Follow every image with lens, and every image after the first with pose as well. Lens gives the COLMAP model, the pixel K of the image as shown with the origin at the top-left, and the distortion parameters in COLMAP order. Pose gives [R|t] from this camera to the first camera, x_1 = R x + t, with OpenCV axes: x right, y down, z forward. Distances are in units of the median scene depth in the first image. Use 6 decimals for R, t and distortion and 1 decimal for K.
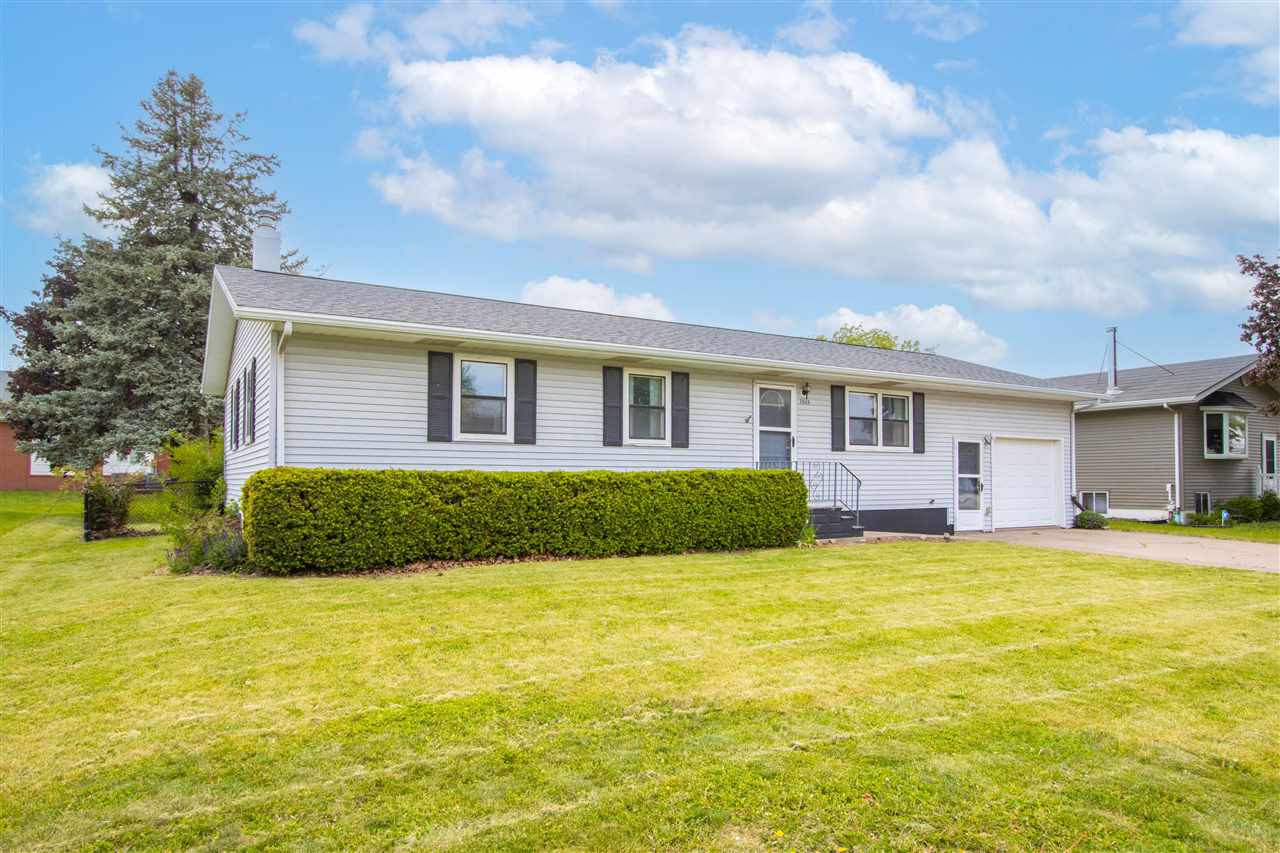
lens RADIAL K [[749.5, 0, 643.7], [0, 749.5, 453.5], [0, 0, 1]] dist [-0.016844, -0.002054]
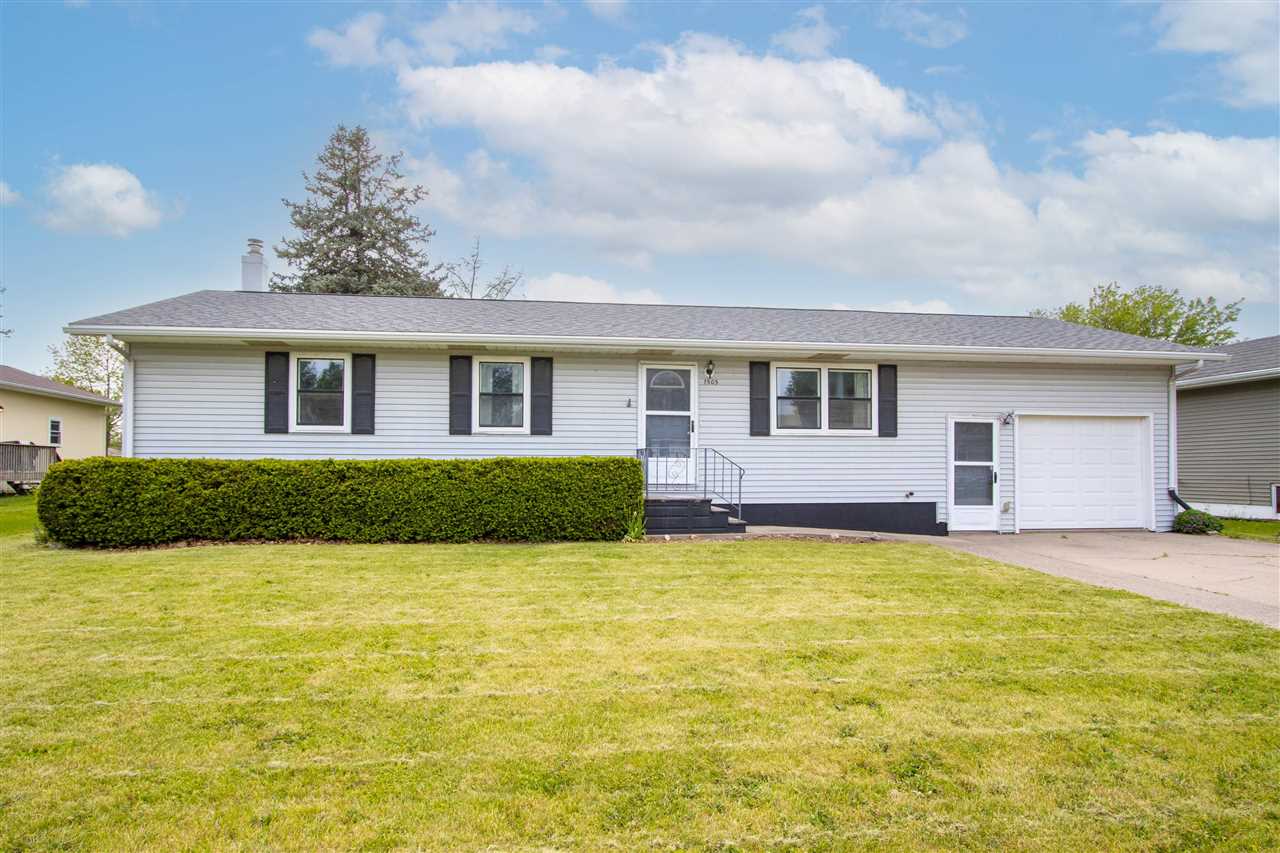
lens RADIAL K [[749.5, 0, 639.6], [0, 749.5, 439.1], [0, 0, 1]] dist [-0.016844, -0.002054]
pose [[0.933222, -0.017489, -0.358873, 0.504196], [0.013717, 0.999821, -0.013052, 0.011609], [0.359037, 0.007258, 0.933295, 0.139503]]
